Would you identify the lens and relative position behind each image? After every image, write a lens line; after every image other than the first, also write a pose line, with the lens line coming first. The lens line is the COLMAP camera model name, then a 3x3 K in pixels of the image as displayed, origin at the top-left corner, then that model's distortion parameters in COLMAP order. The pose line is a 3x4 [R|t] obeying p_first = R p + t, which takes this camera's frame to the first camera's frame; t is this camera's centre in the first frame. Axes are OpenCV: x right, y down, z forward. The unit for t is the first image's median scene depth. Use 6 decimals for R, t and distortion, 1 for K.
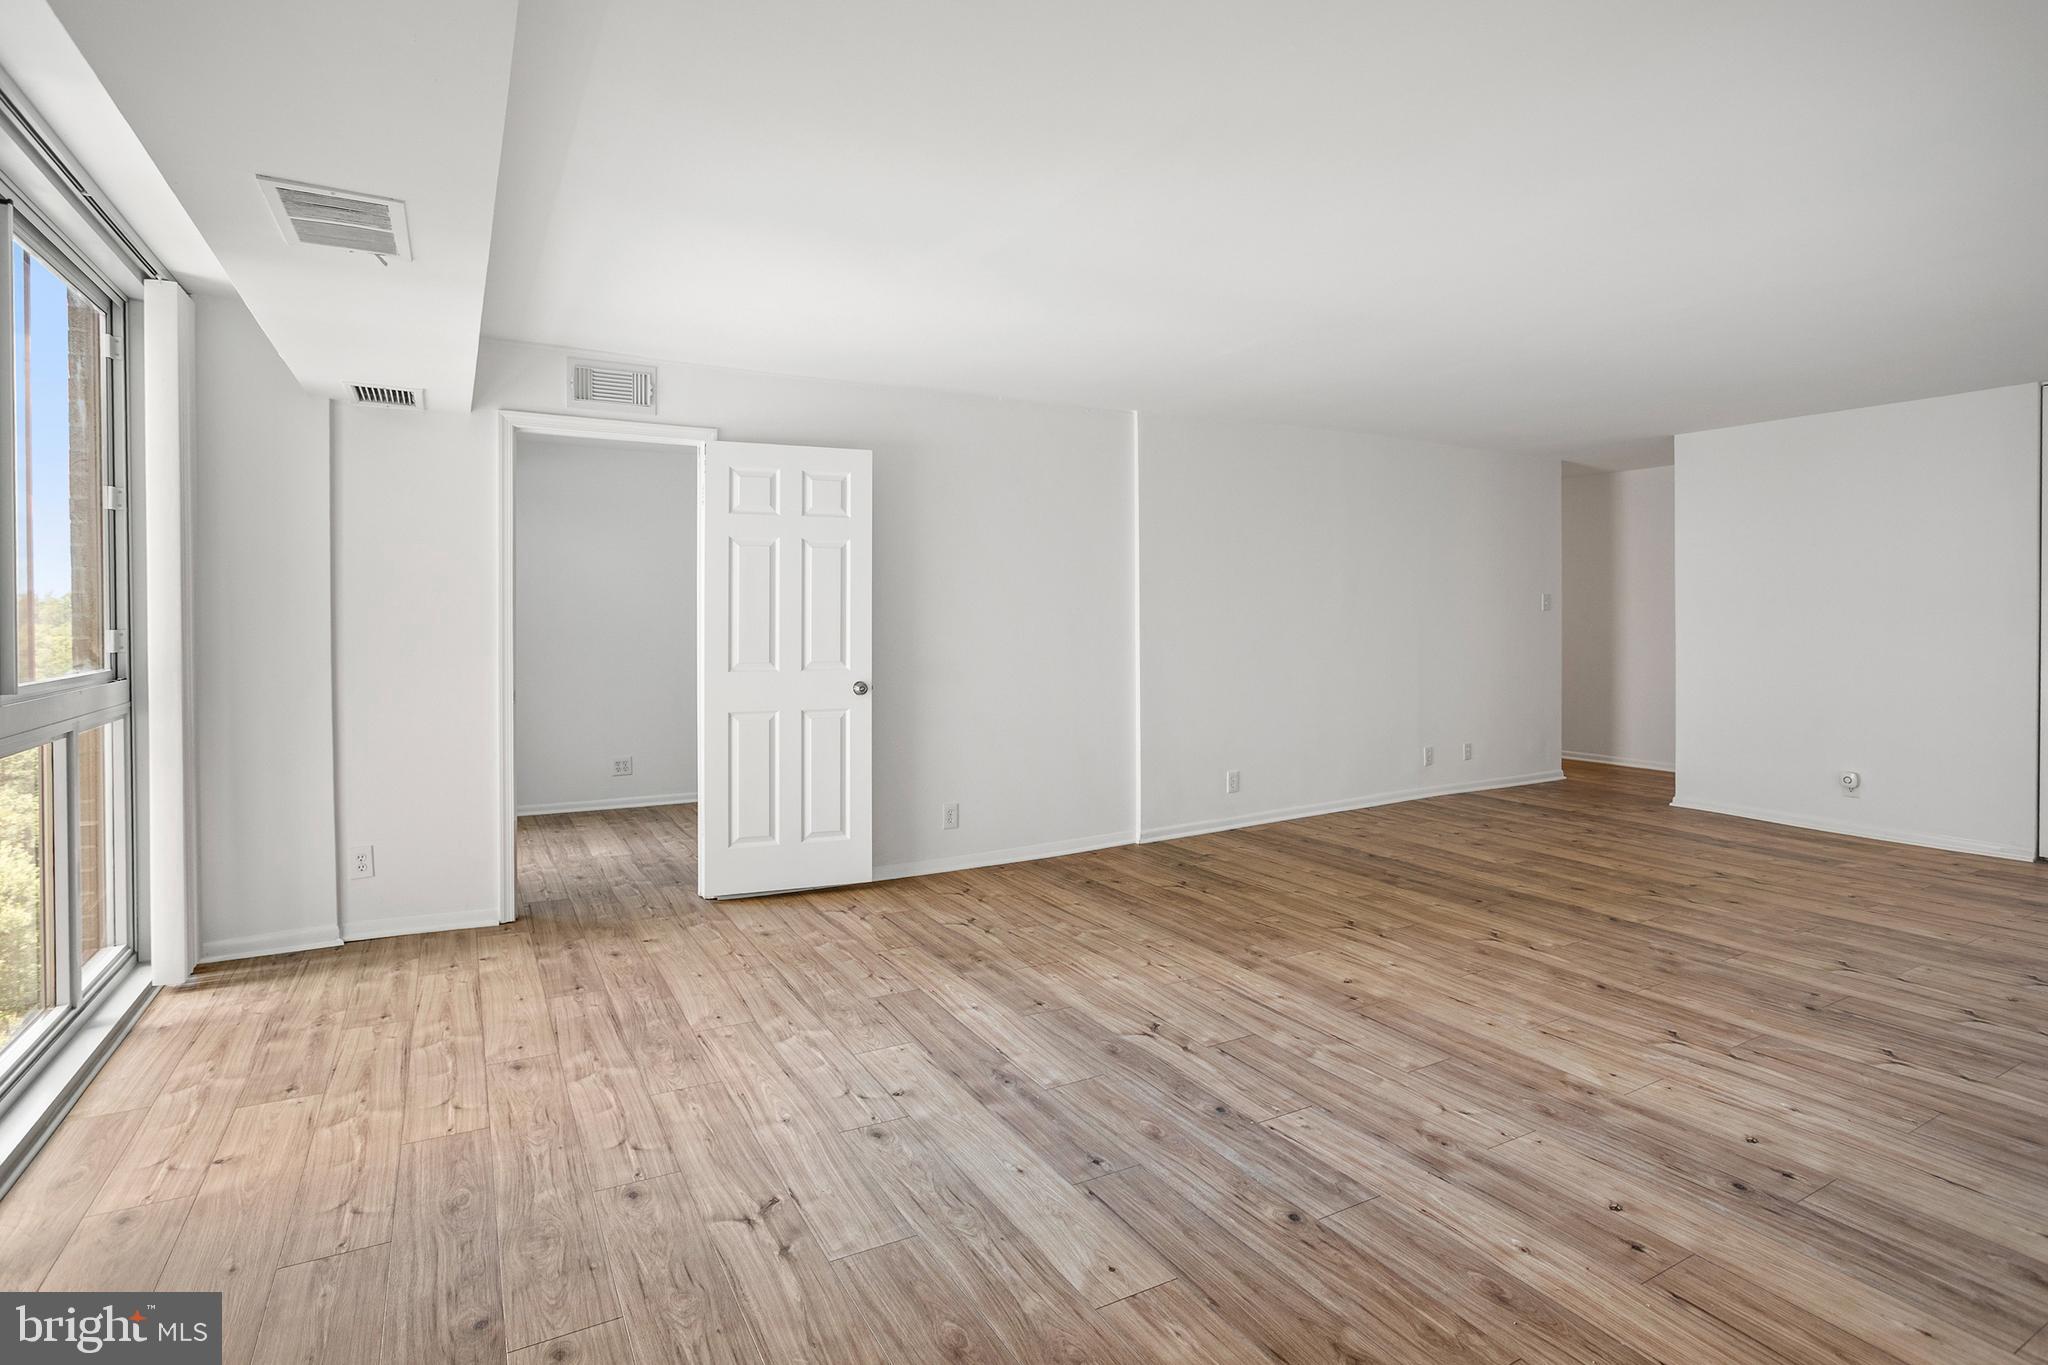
lens RADIAL K [[1019.0, 0, 1023.0], [0, 1019.0, 610.8], [0, 0, 1]] dist [-0.062462, 0.024120]
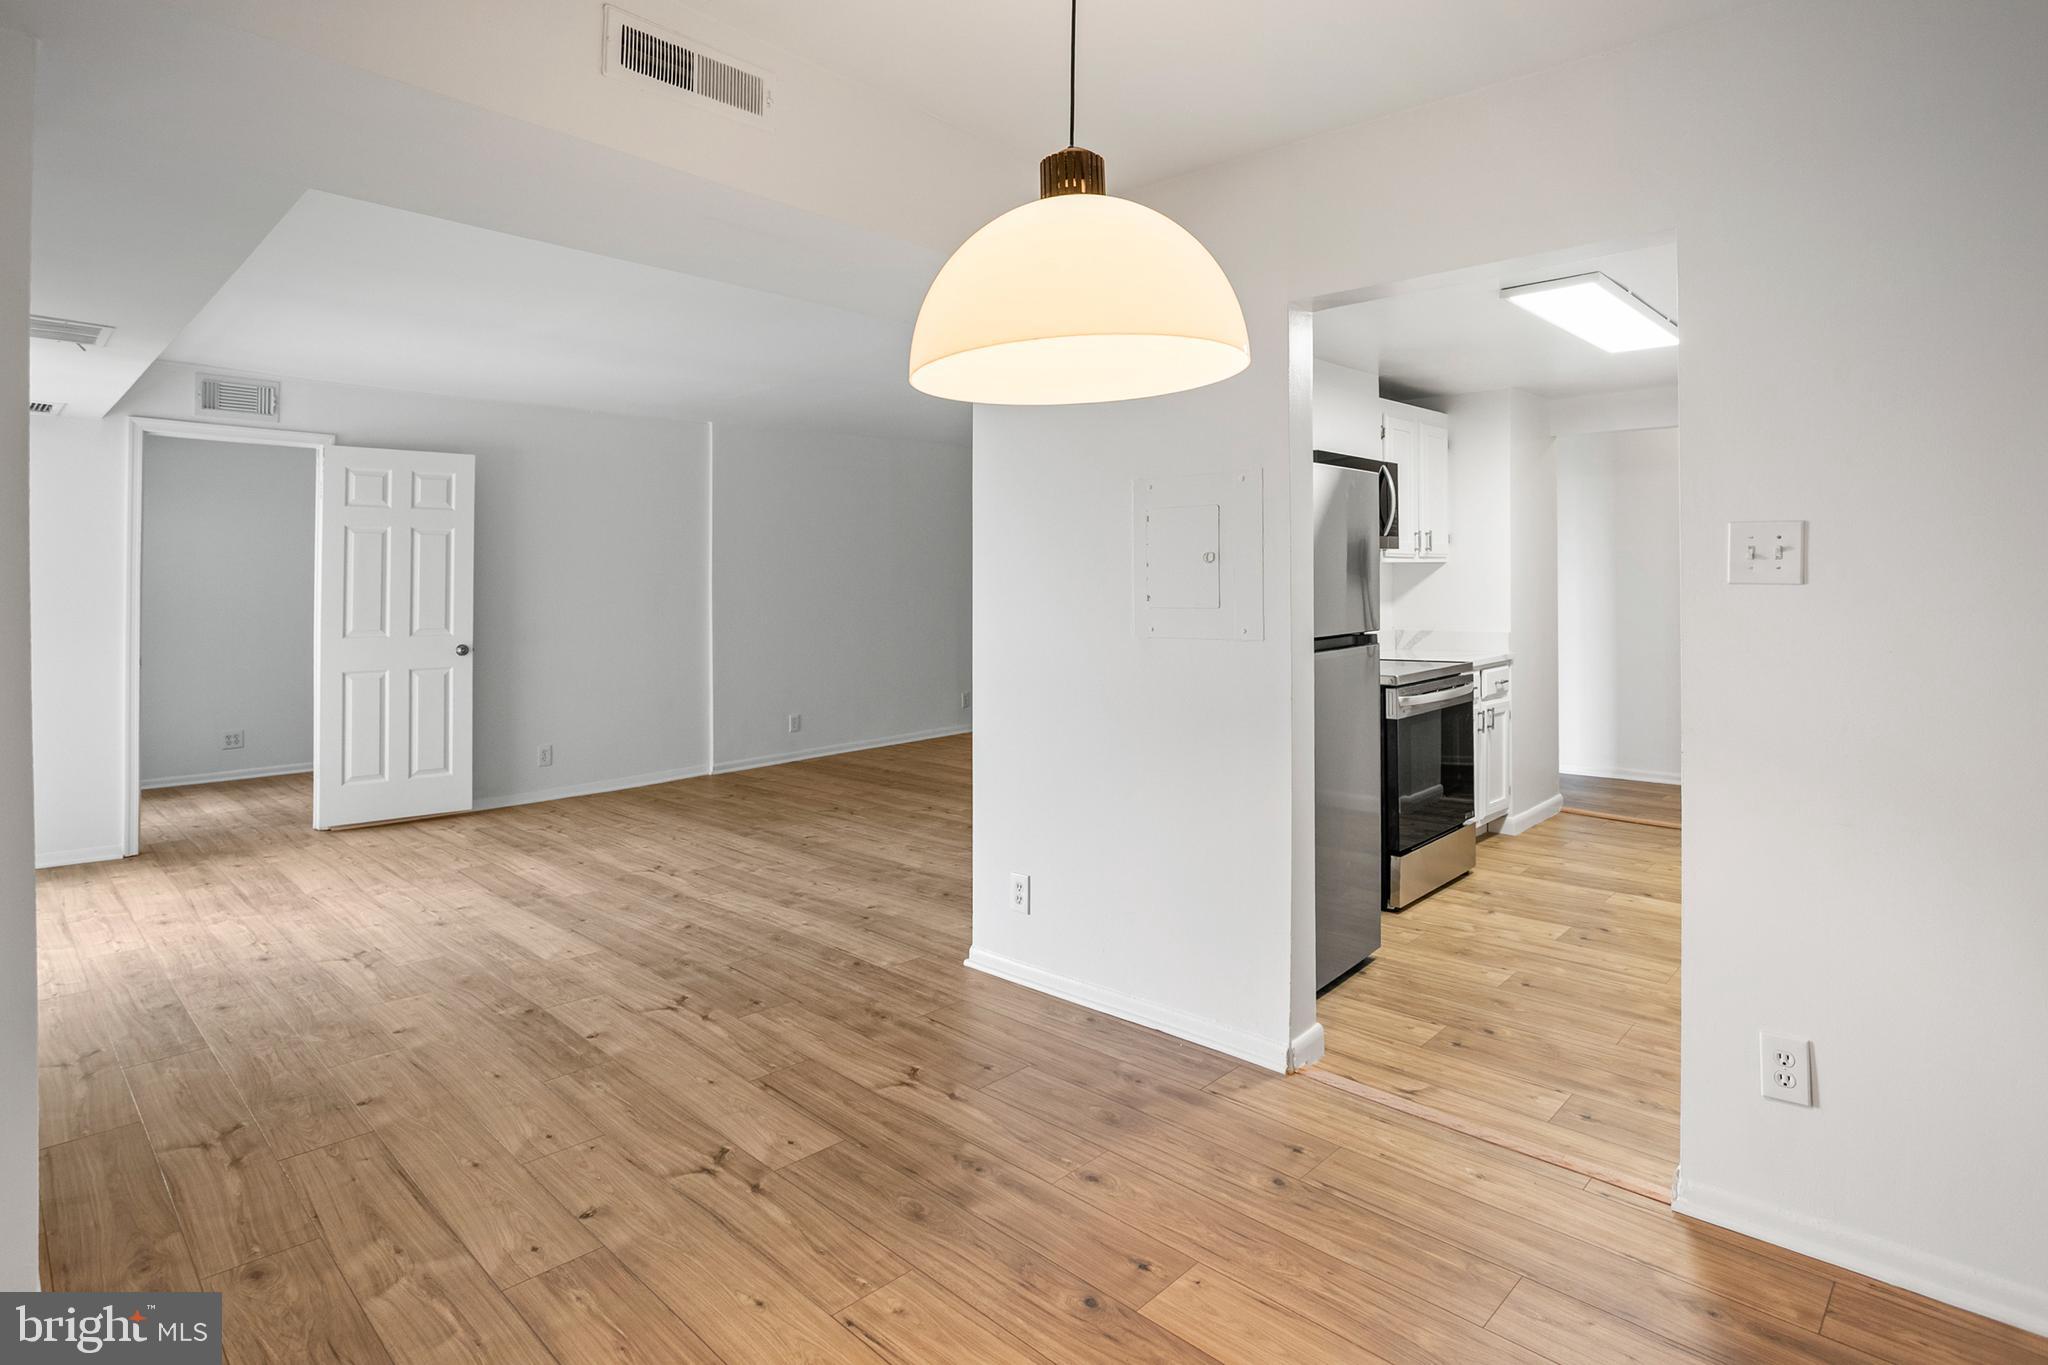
lens RADIAL K [[1072.6, 0, 1022.8], [0, 1072.6, 549.3], [0, 0, 1]] dist [-0.065421, 0.015434]
pose [[0.959831, 0.001112, 0.280576, 0.146768], [0.009480, 0.999293, -0.036389, 0.008608], [-0.280418, 0.037587, 0.959142, -0.454101]]
